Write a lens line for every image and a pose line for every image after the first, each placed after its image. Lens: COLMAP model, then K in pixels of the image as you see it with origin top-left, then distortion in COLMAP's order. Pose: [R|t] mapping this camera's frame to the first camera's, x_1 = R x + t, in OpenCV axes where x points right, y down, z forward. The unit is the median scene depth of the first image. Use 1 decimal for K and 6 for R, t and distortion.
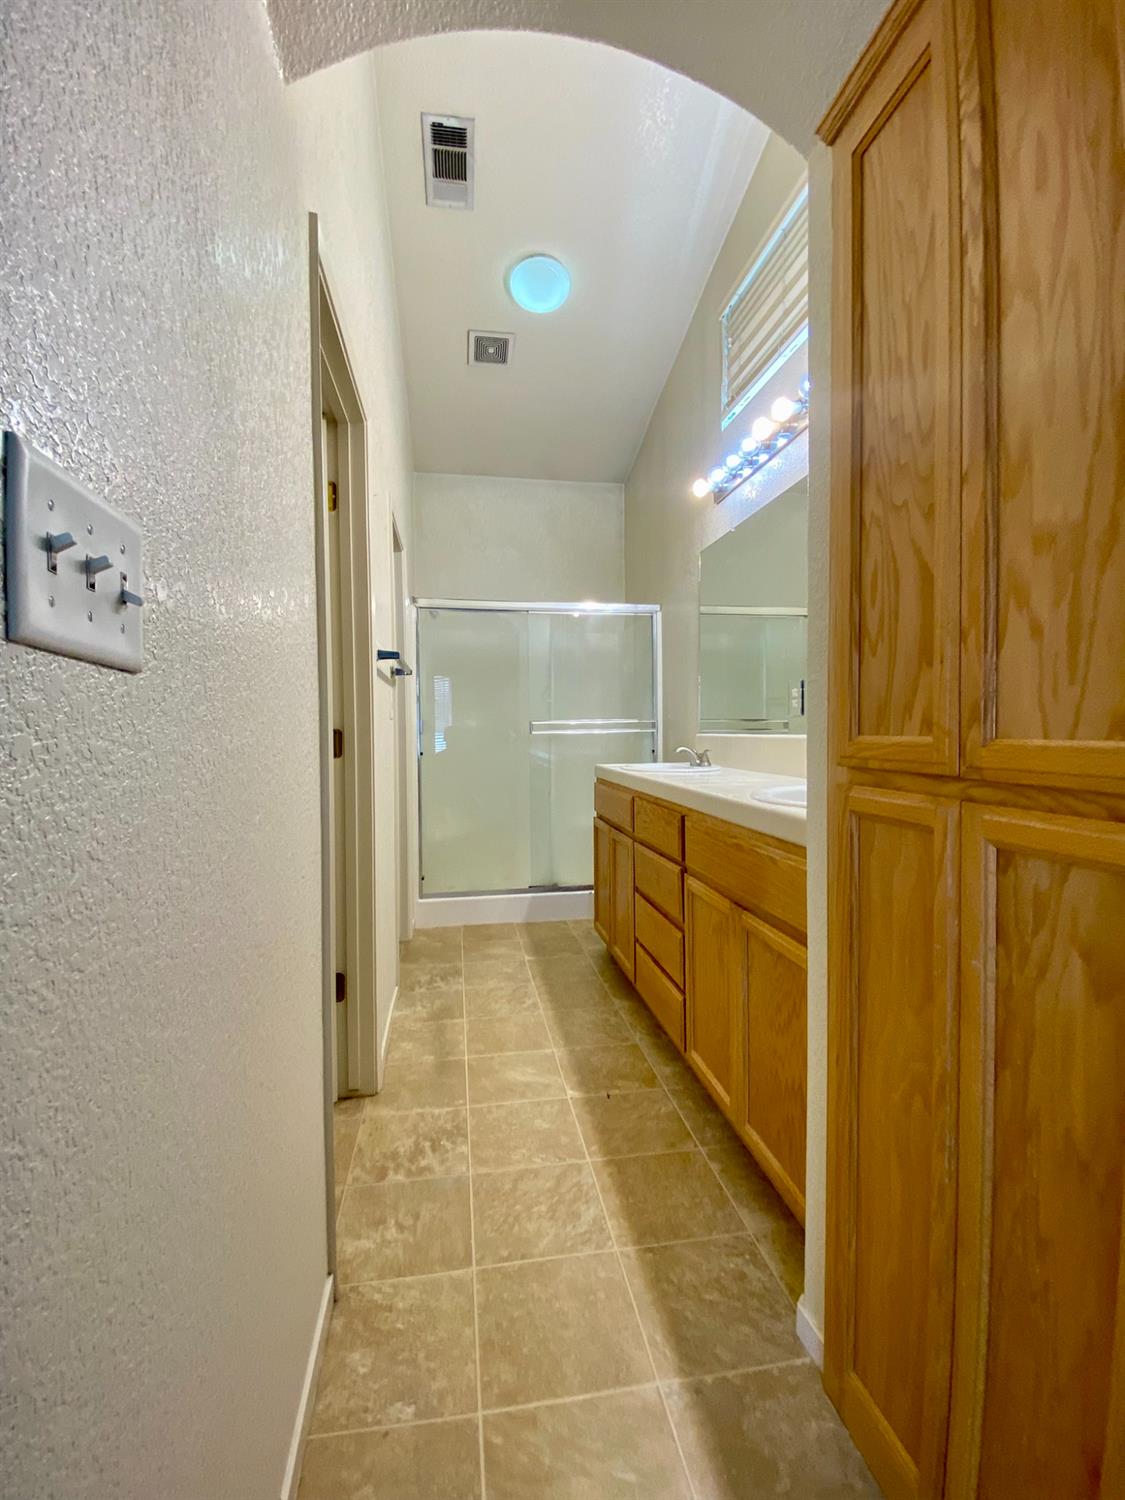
lens RADIAL K [[658.2, 0, 562.5], [0, 658.2, 750.0], [0, 0, 1]] dist [0.018484, -0.017410]
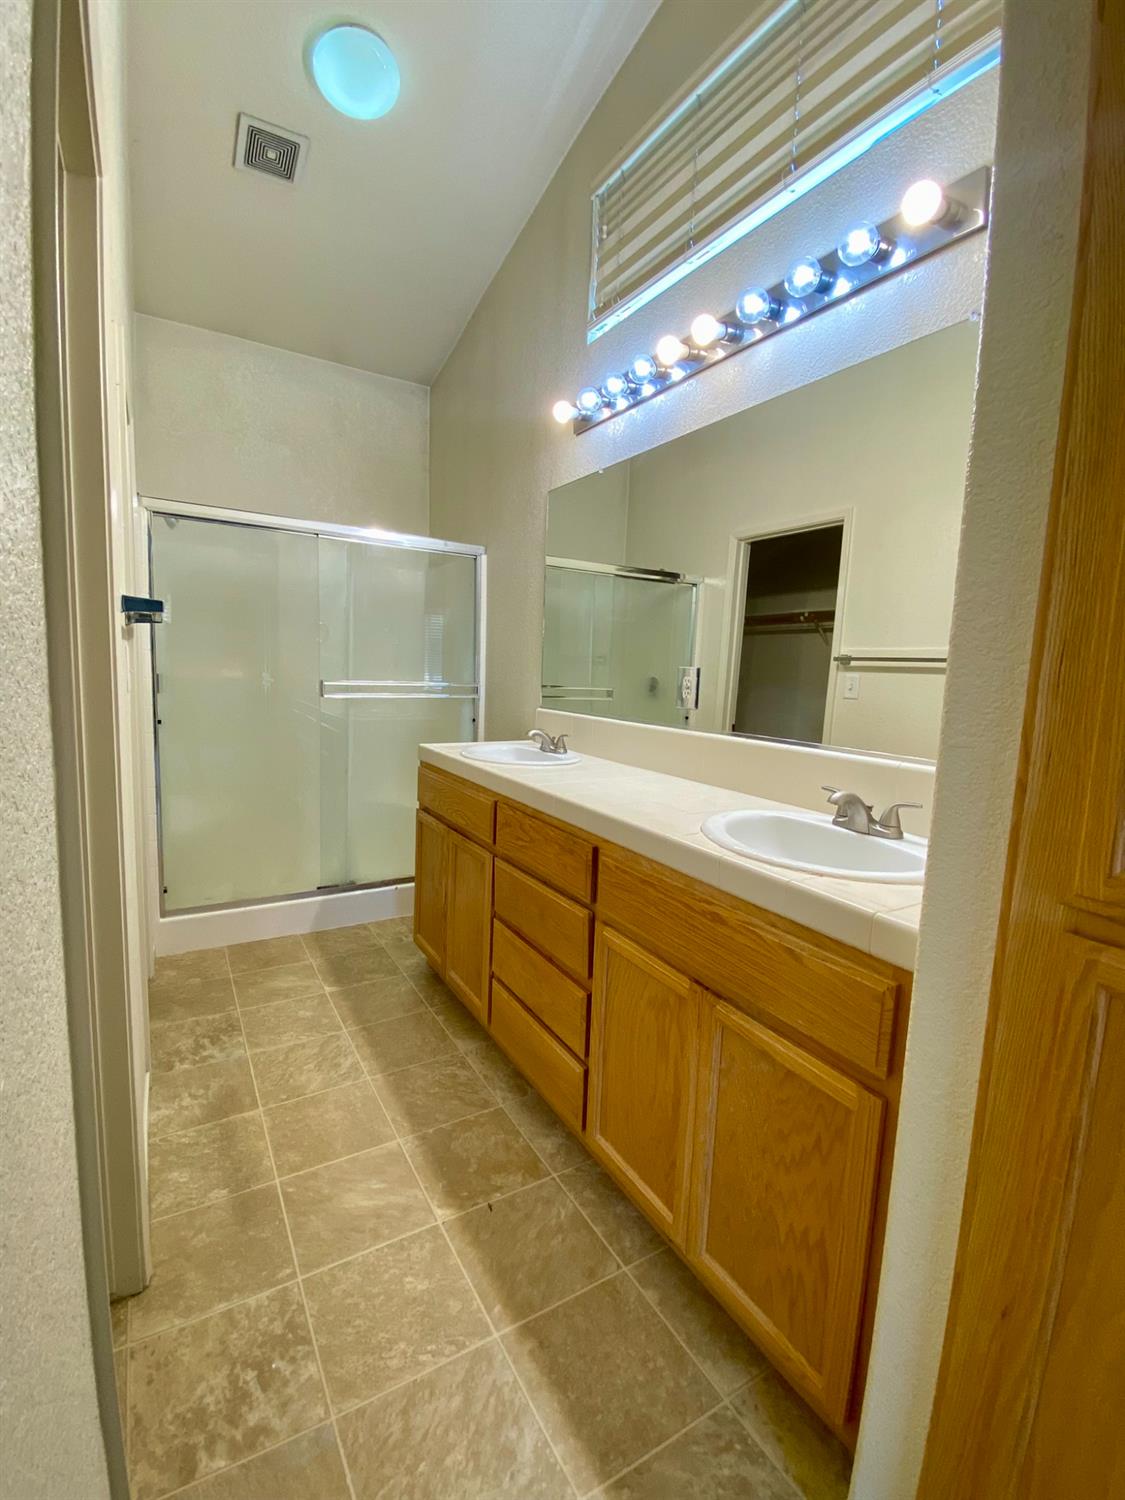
lens RADIAL K [[667.6, 0, 561.3], [0, 667.6, 744.1], [0, 0, 1]] dist [0.019025, -0.017982]
pose [[0.929675, -0.000256, 0.368380, -0.116696], [-0.033885, 0.995701, 0.086206, -0.071771], [-0.366819, -0.092626, 0.925670, 0.238213]]
